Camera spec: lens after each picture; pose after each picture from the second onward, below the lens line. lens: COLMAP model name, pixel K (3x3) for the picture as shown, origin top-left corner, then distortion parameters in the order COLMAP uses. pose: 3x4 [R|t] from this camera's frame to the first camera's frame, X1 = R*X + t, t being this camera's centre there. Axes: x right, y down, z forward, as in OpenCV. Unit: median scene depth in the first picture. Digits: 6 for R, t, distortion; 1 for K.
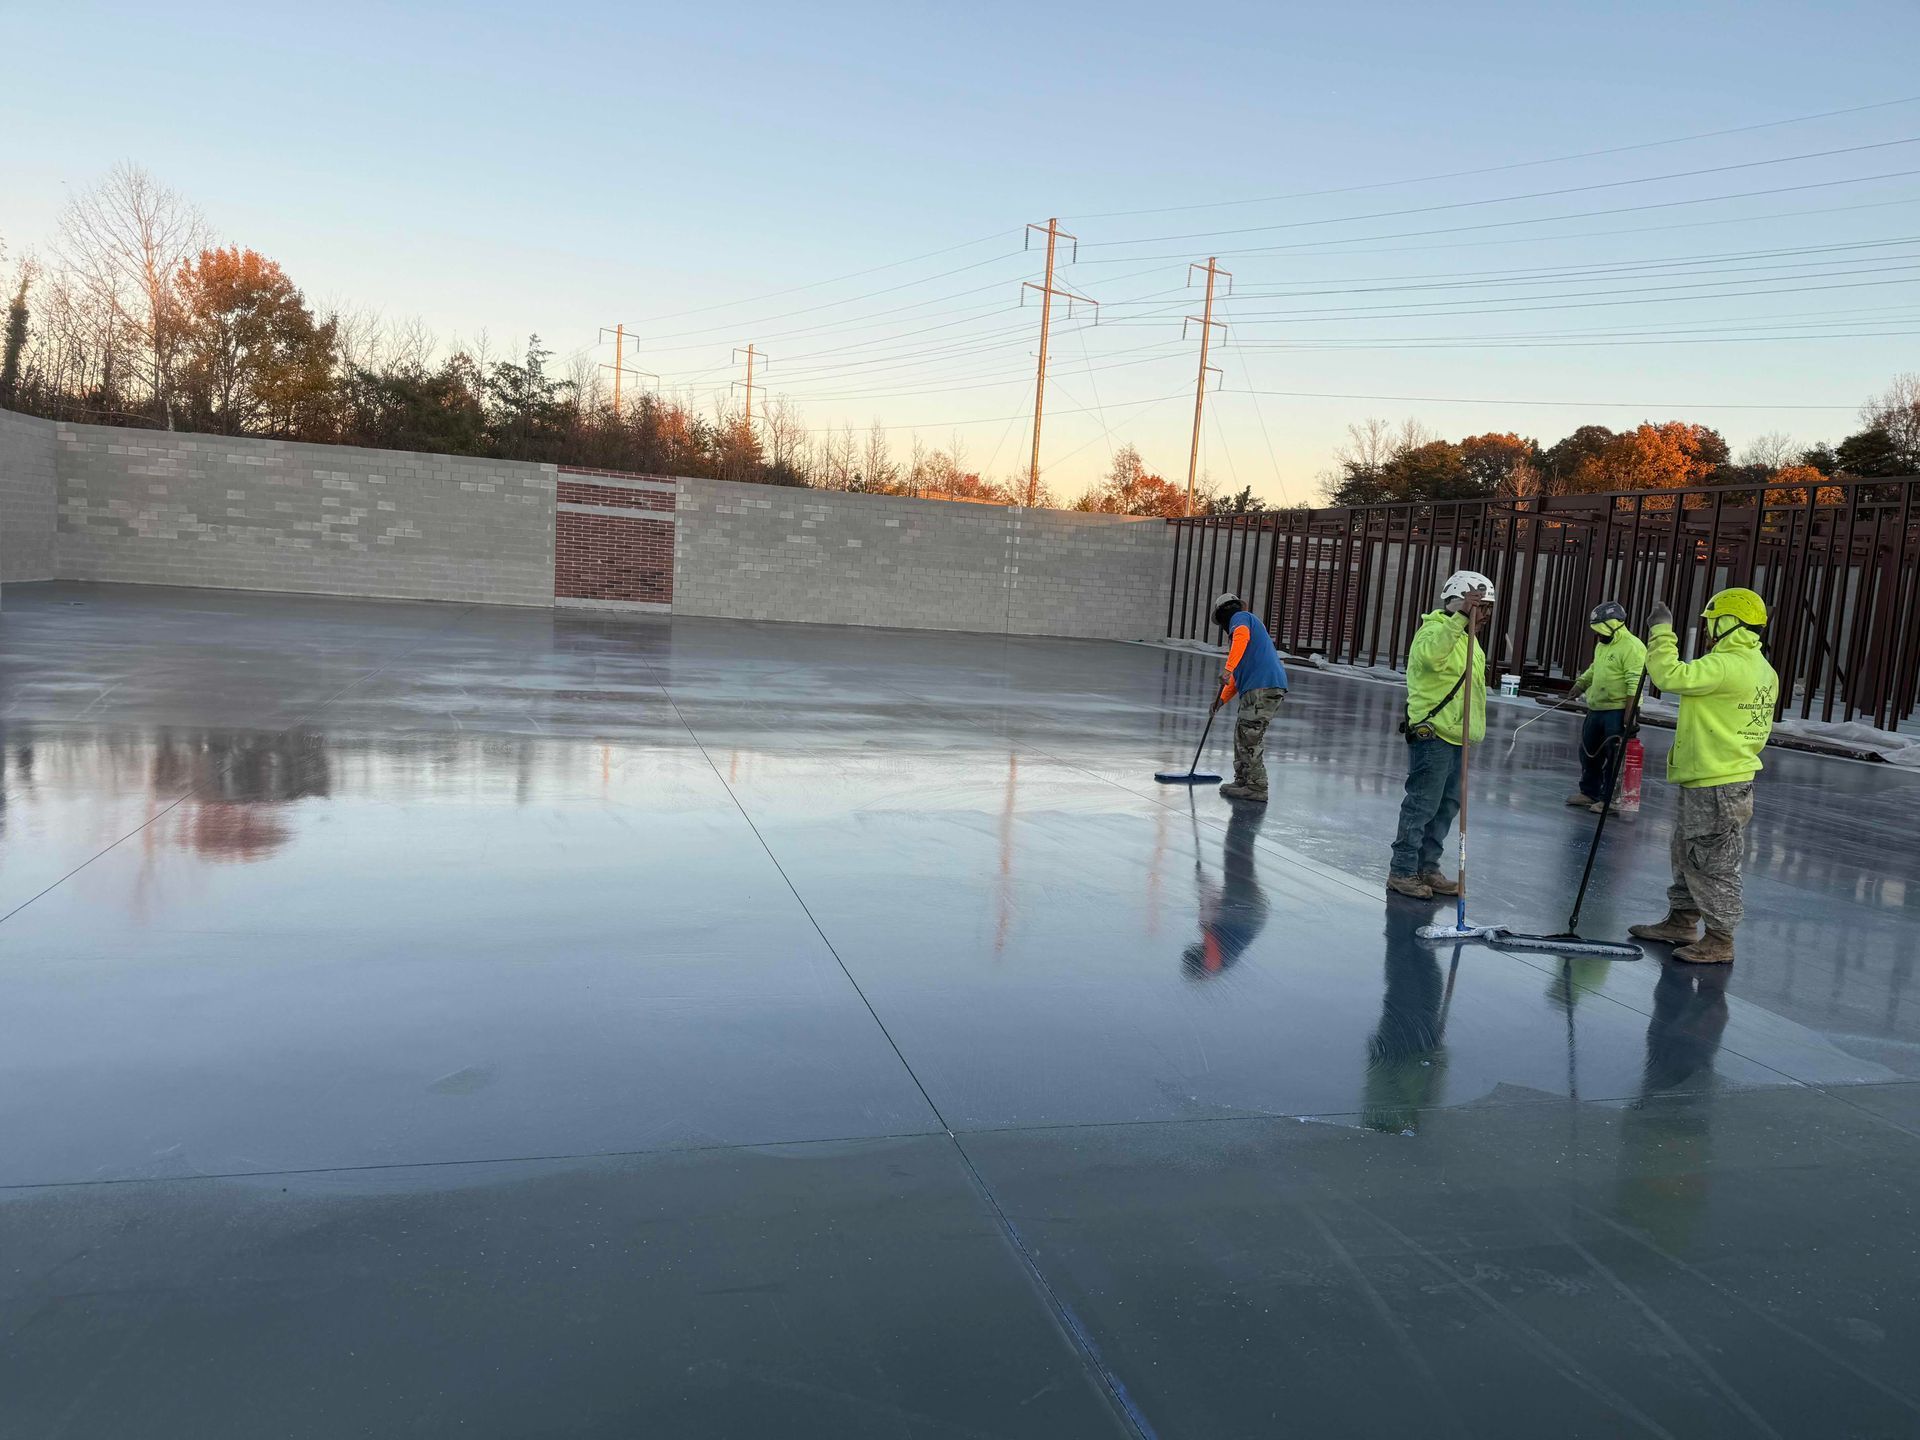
lens RADIAL K [[1356.5, 0, 977.4], [0, 1356.5, 730.6], [0, 0, 1]] dist [0.059368, -0.043834]
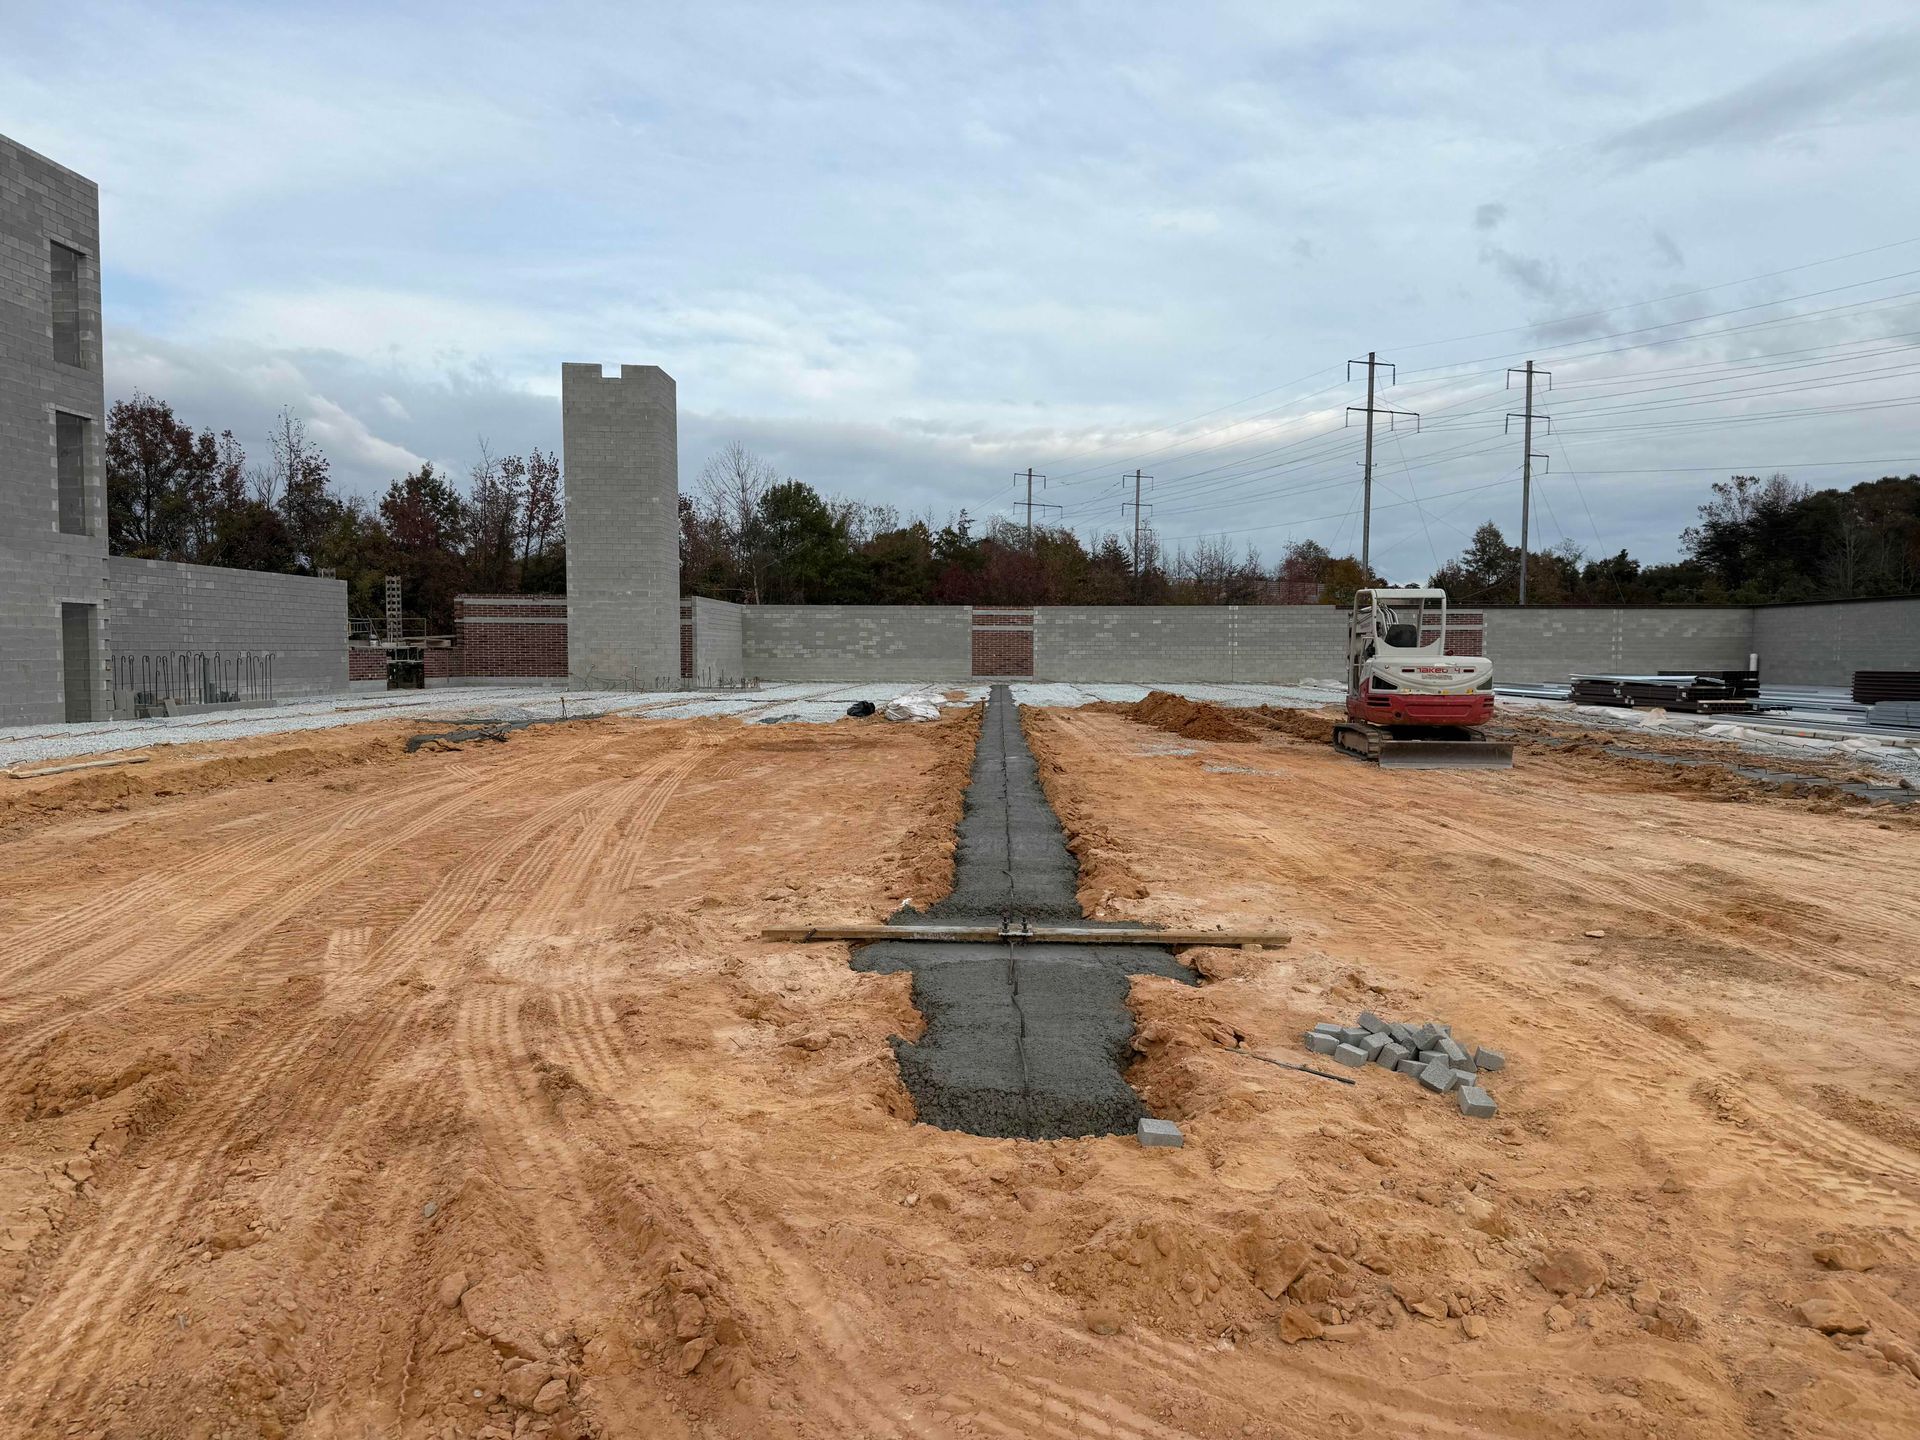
lens RADIAL K [[1356.5, 0, 960.7], [0, 1356.5, 722.6], [0, 0, 1]] dist [0.059368, -0.043834]
pose [[0.946777, -0.048485, -0.318218, 0.130561], [0.024857, 0.996651, -0.077898, 0.054920], [0.320929, 0.065842, 0.944812, -0.374507]]
